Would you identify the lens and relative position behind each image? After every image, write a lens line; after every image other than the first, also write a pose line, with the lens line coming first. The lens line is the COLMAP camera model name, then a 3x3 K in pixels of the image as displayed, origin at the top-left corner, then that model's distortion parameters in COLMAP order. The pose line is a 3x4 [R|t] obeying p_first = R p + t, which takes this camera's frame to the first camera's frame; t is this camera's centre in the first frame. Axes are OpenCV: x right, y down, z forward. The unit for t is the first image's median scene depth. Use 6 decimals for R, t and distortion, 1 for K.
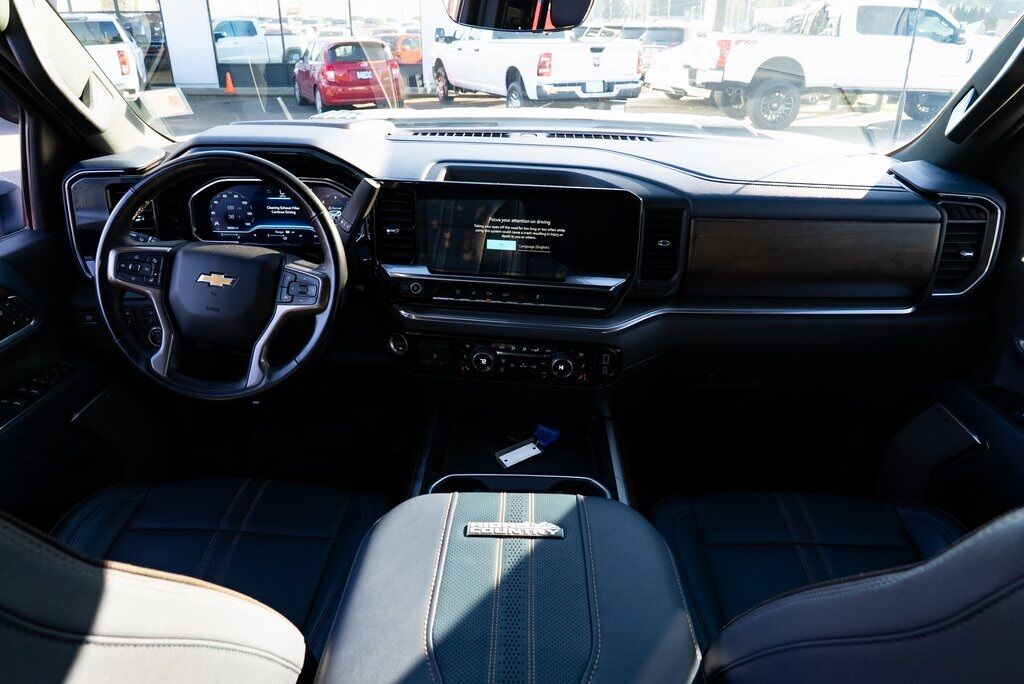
lens RADIAL K [[702.1, 0, 504.5], [0, 702.1, 340.1], [0, 0, 1]] dist [-0.035660, 0.024792]
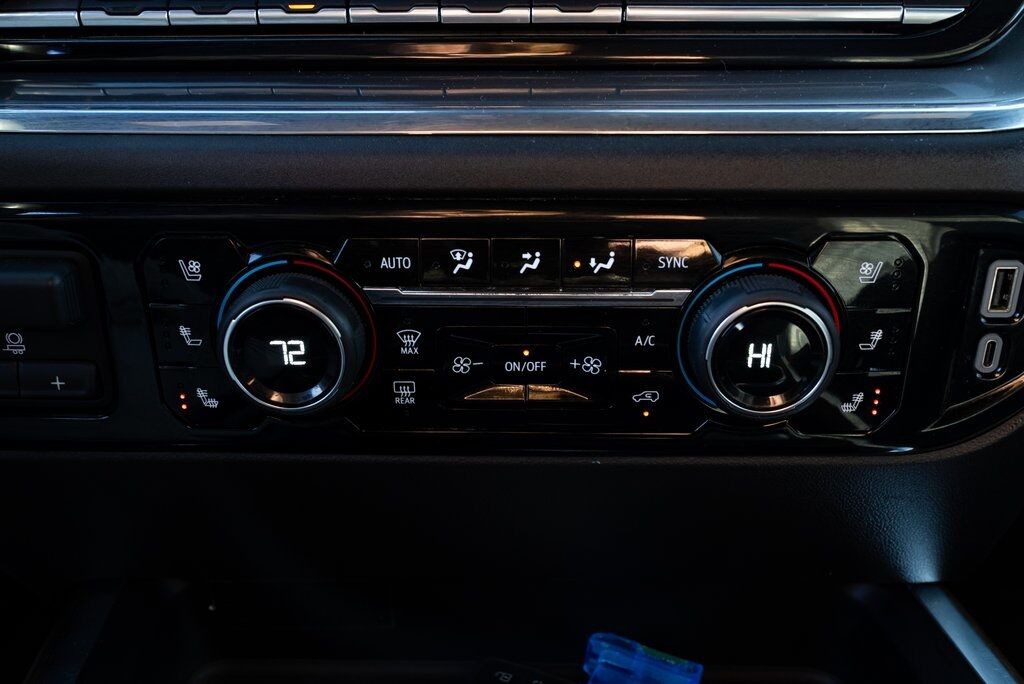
lens RADIAL K [[926.5, 0, 508.9], [0, 926.5, 343.3], [0, 0, 1]] dist [-0.010260, 0.009522]
pose [[0.992073, -0.066410, 0.106680, -0.001781], [0.067013, 0.997750, -0.002067, 0.032401], [-0.106303, 0.009199, 0.994291, 0.783573]]
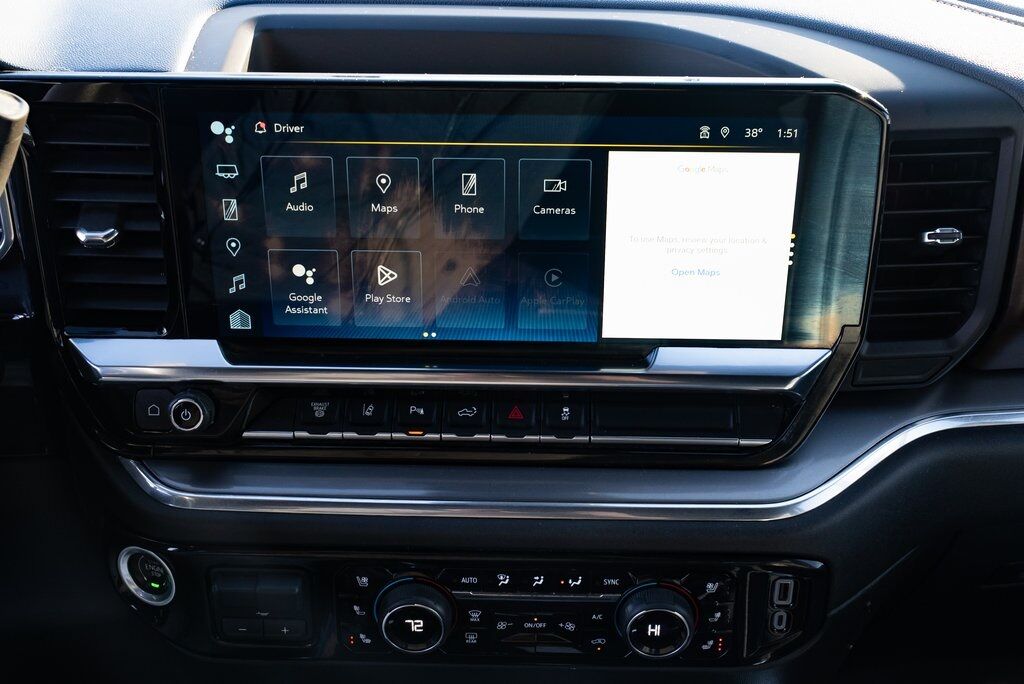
lens RADIAL K [[1212.1, 0, 515.1], [0, 1212.1, 336.0], [0, 0, 1]] dist [0.001739, 0.000000]
pose [[0.991772, -0.067793, 0.108597, -0.036414], [0.060028, 0.995506, 0.073241, -0.143759], [-0.113074, -0.066120, 0.991384, 0.449316]]
